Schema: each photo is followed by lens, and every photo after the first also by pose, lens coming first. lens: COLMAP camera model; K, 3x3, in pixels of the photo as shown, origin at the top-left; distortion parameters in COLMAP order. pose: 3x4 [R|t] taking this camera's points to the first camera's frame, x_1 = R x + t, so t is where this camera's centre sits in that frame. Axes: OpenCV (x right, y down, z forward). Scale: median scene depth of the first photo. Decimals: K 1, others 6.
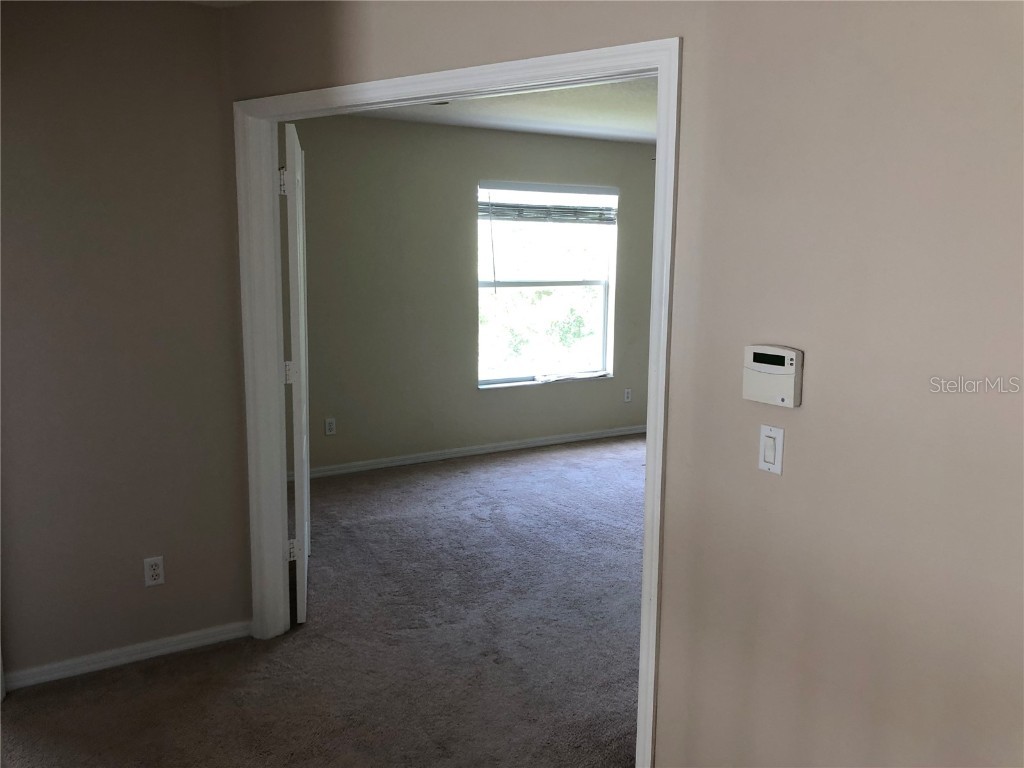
lens RADIAL K [[840.3, 0, 511.1], [0, 840.3, 384.5], [0, 0, 1]] dist [0.020525, -0.007078]
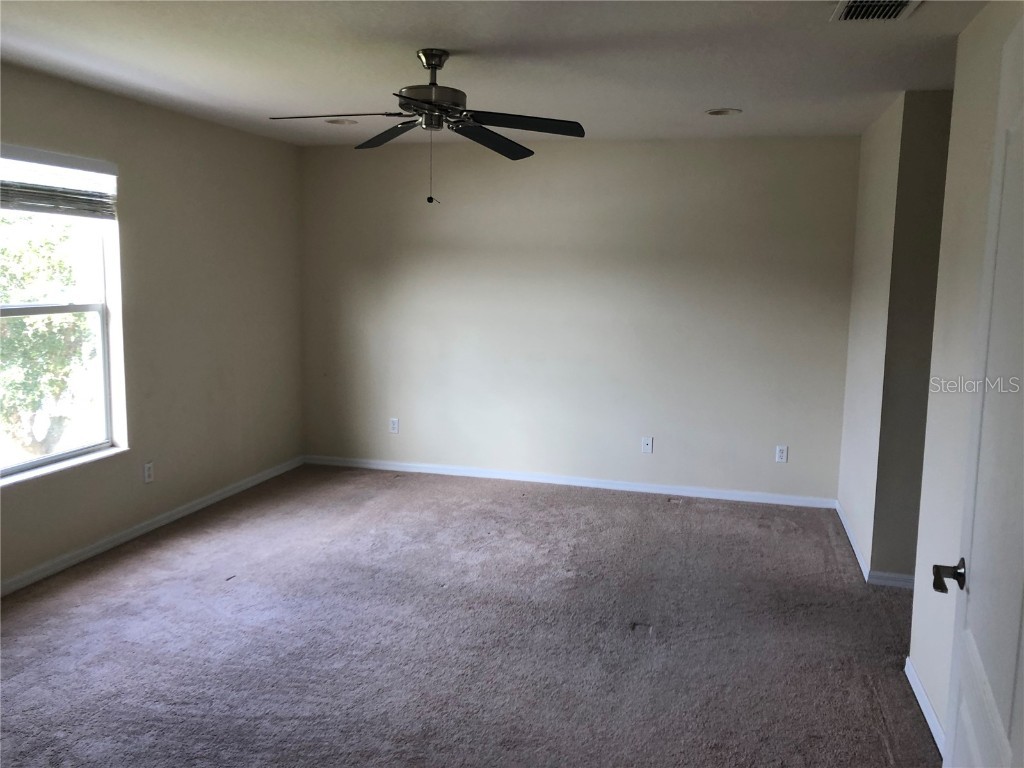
lens RADIAL K [[840.3, 0, 534.1], [0, 840.3, 358.9], [0, 0, 1]] dist [0.020525, -0.007078]
pose [[0.695756, -0.068451, 0.715009, -0.129519], [0.092992, 0.995655, 0.004831, -0.054820], [-0.712233, 0.063129, 0.699099, 0.316278]]
